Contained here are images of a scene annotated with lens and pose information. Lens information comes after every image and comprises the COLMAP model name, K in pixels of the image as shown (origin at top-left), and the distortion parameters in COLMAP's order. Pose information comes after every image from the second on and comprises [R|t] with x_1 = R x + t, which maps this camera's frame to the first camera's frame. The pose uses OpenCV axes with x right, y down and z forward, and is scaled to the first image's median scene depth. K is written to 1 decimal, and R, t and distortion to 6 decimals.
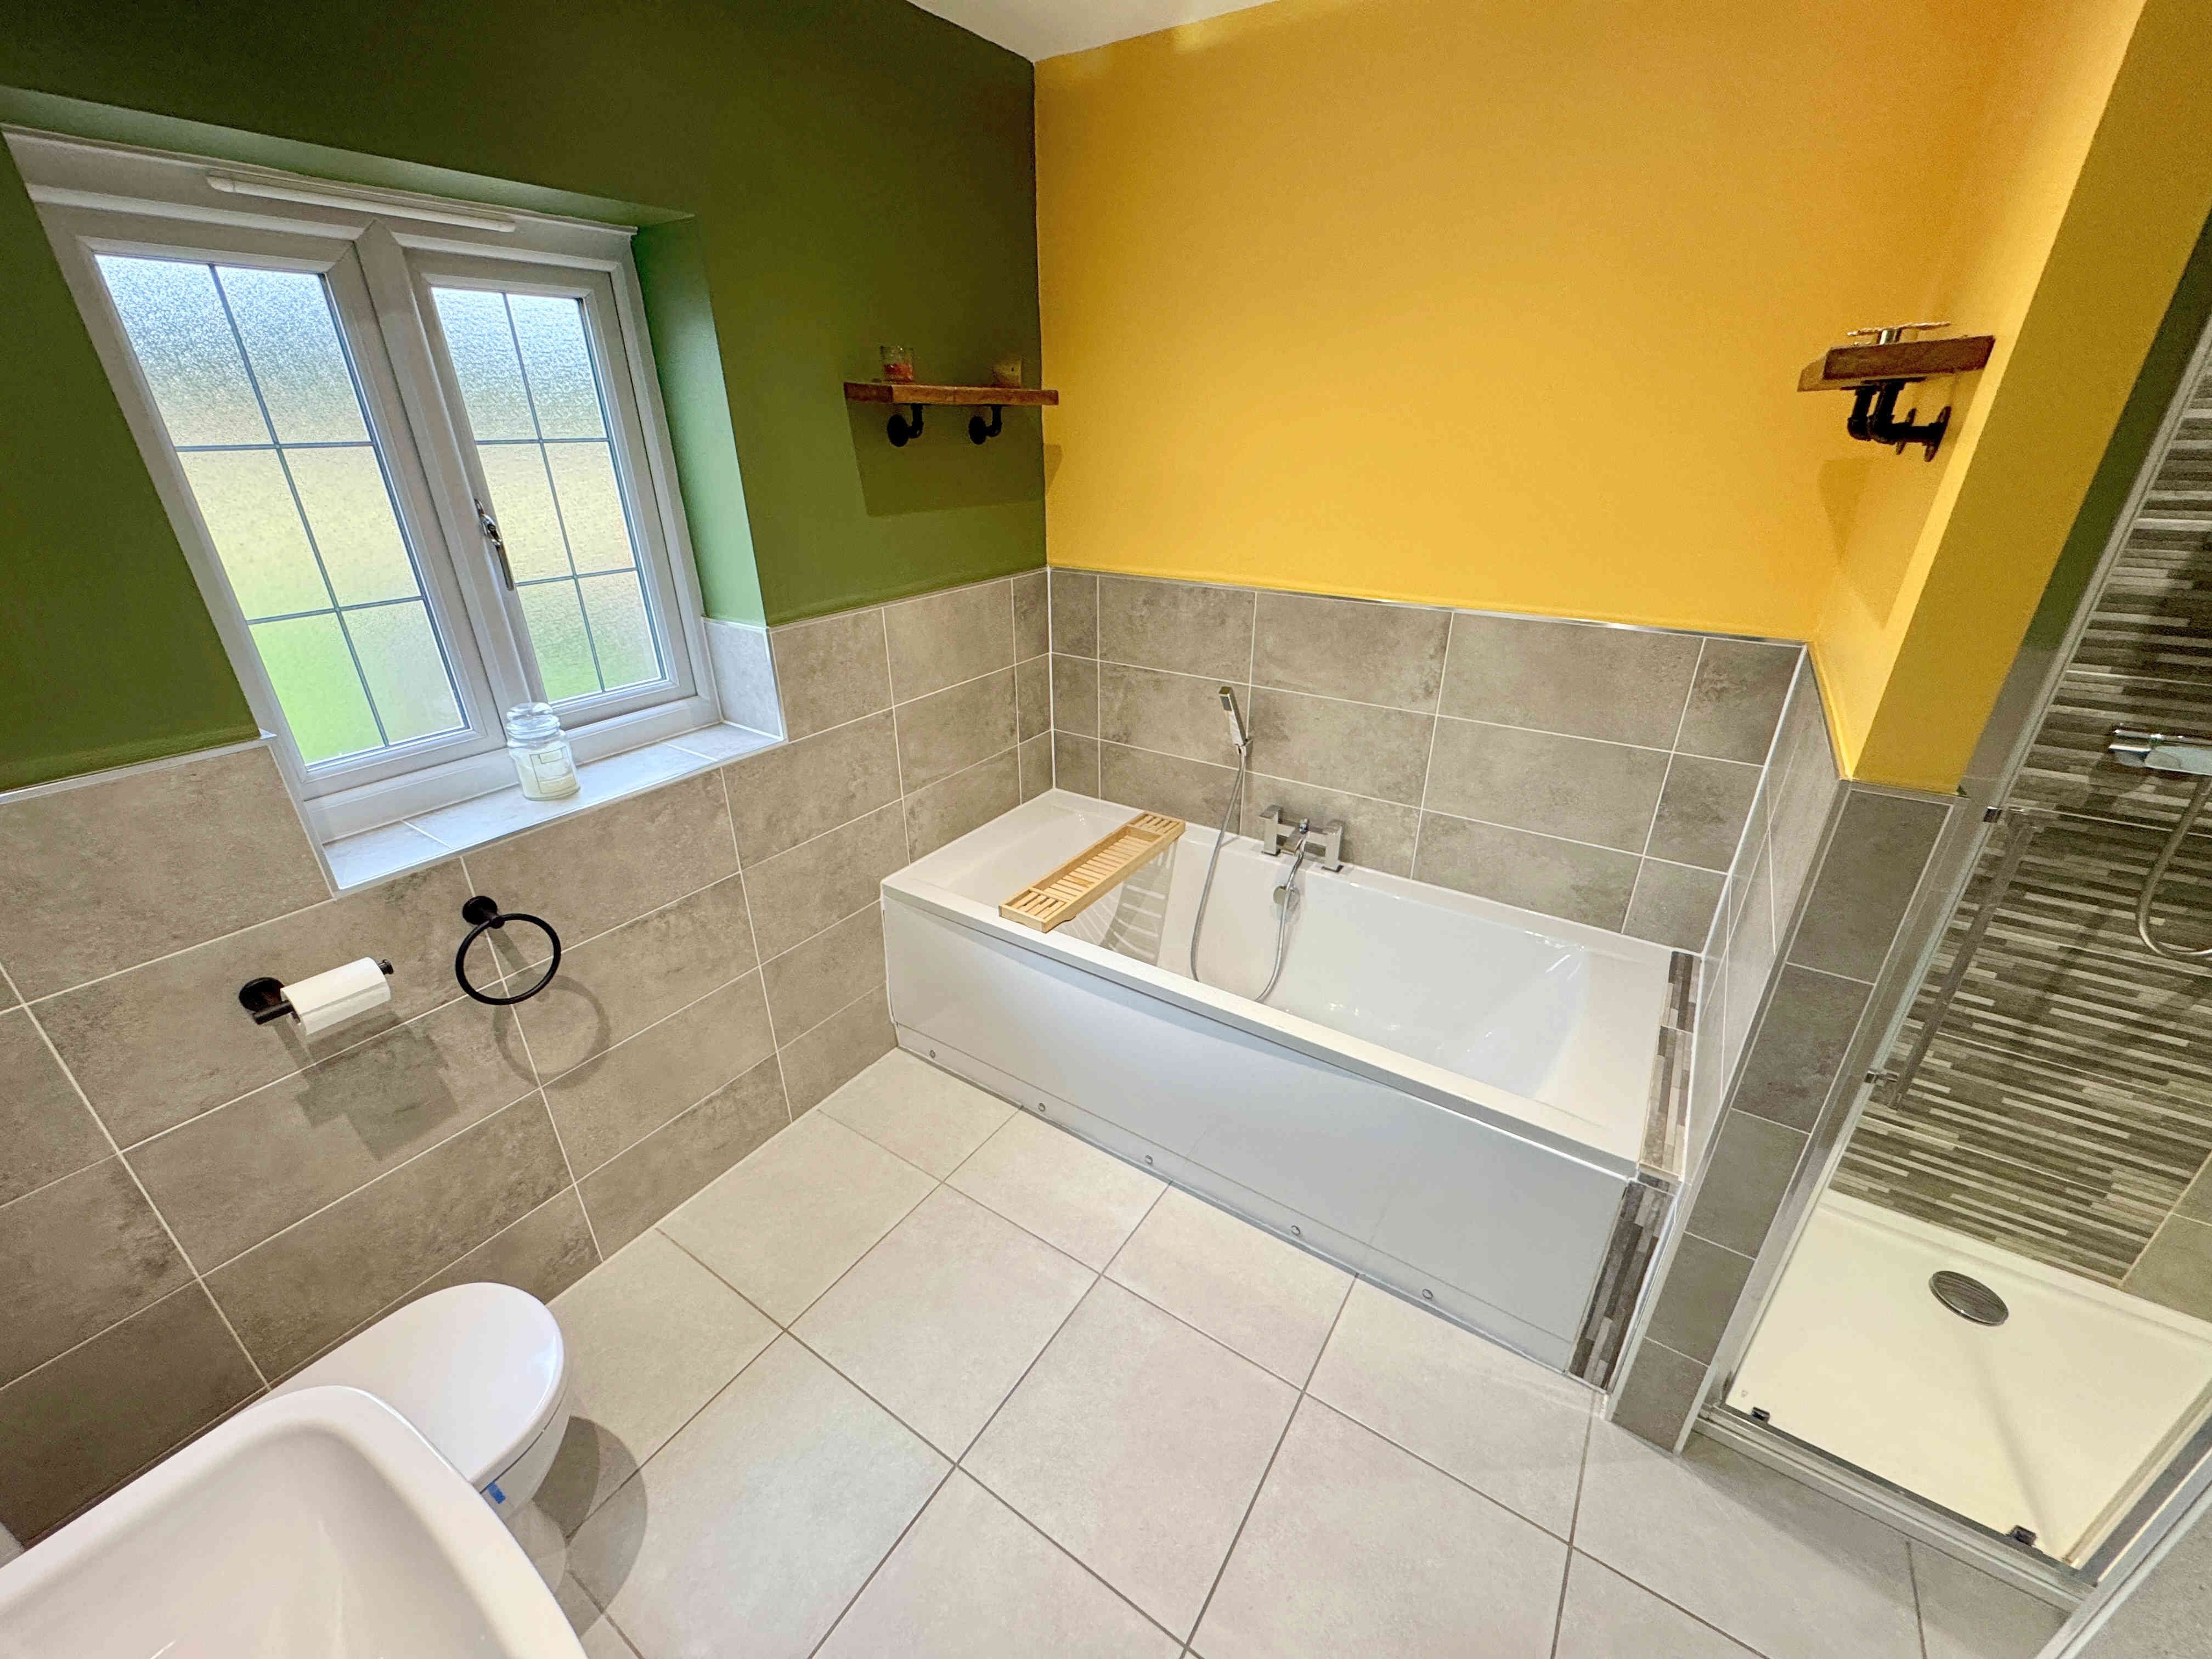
lens RADIAL K [[882.5, 0, 1106.4], [0, 882.5, 825.9], [0, 0, 1]] dist [-0.002663, -0.000100]
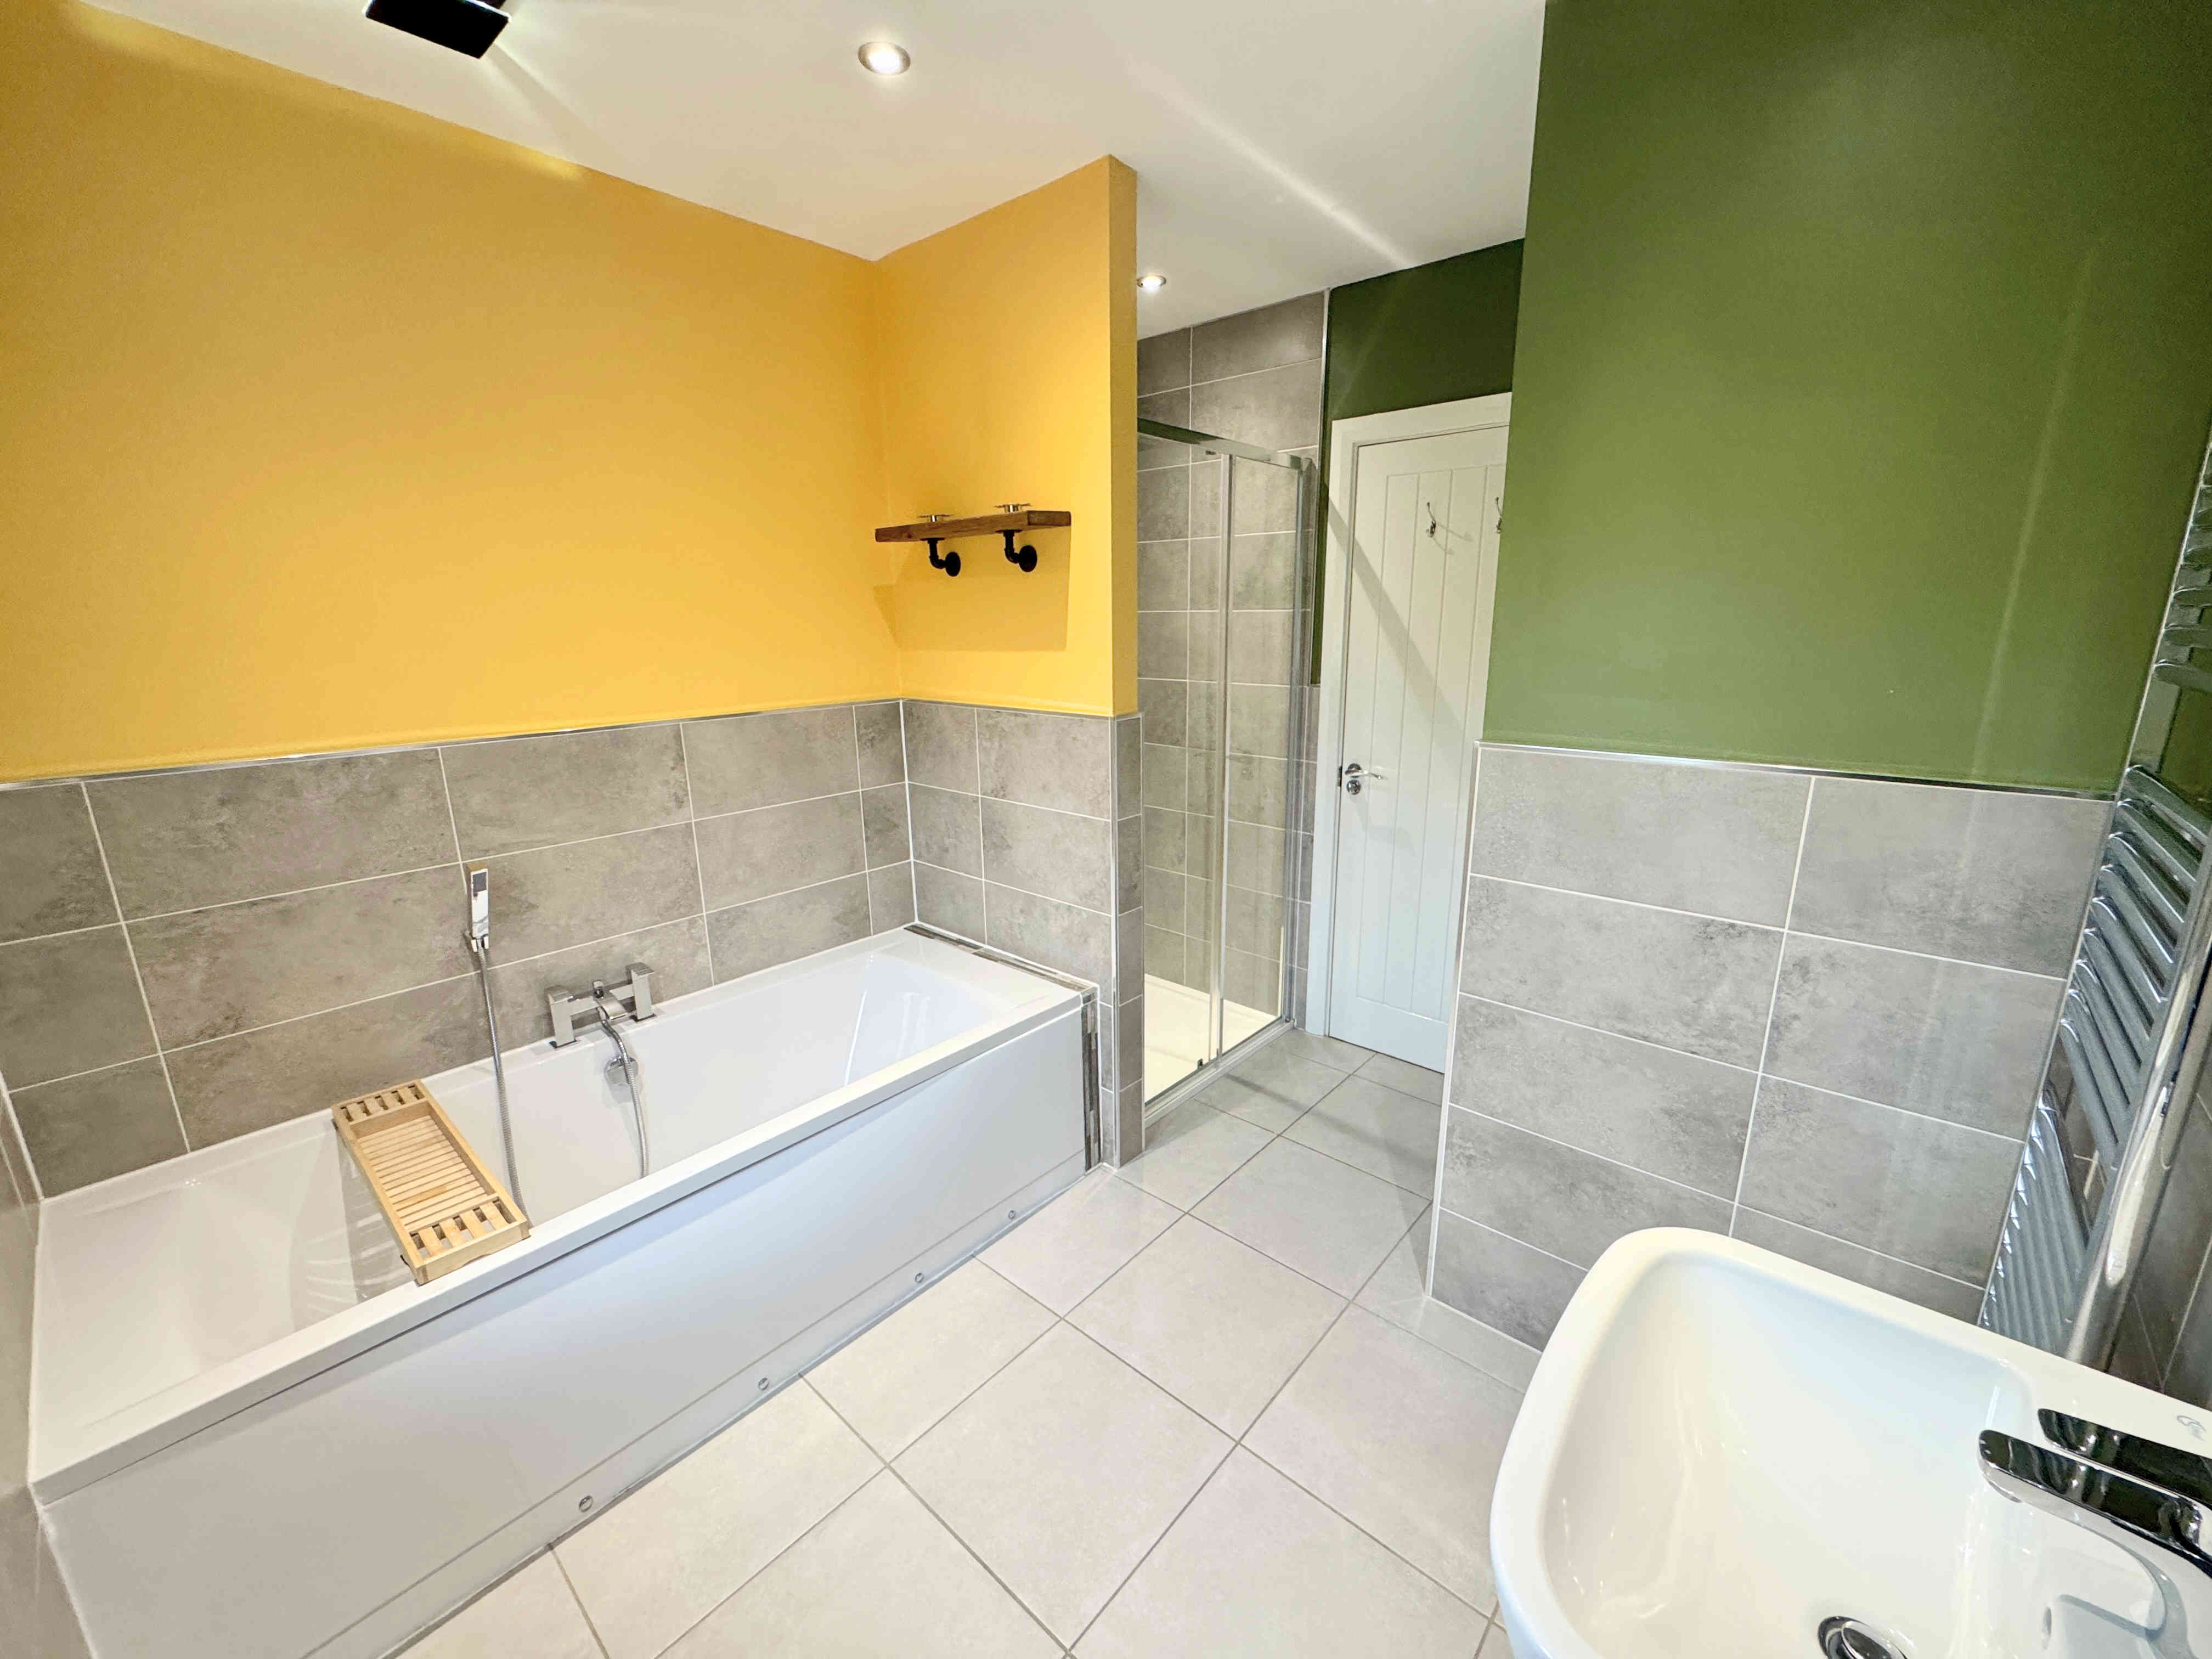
lens RADIAL K [[882.5, 0, 1099.5], [0, 882.5, 827.1], [0, 0, 1]] dist [-0.002663, -0.000100]
pose [[0.146952, -0.230823, 0.961835, -0.527673], [0.427547, 0.891685, 0.148667, -0.063854], [-0.891969, 0.389383, 0.229723, 0.309999]]
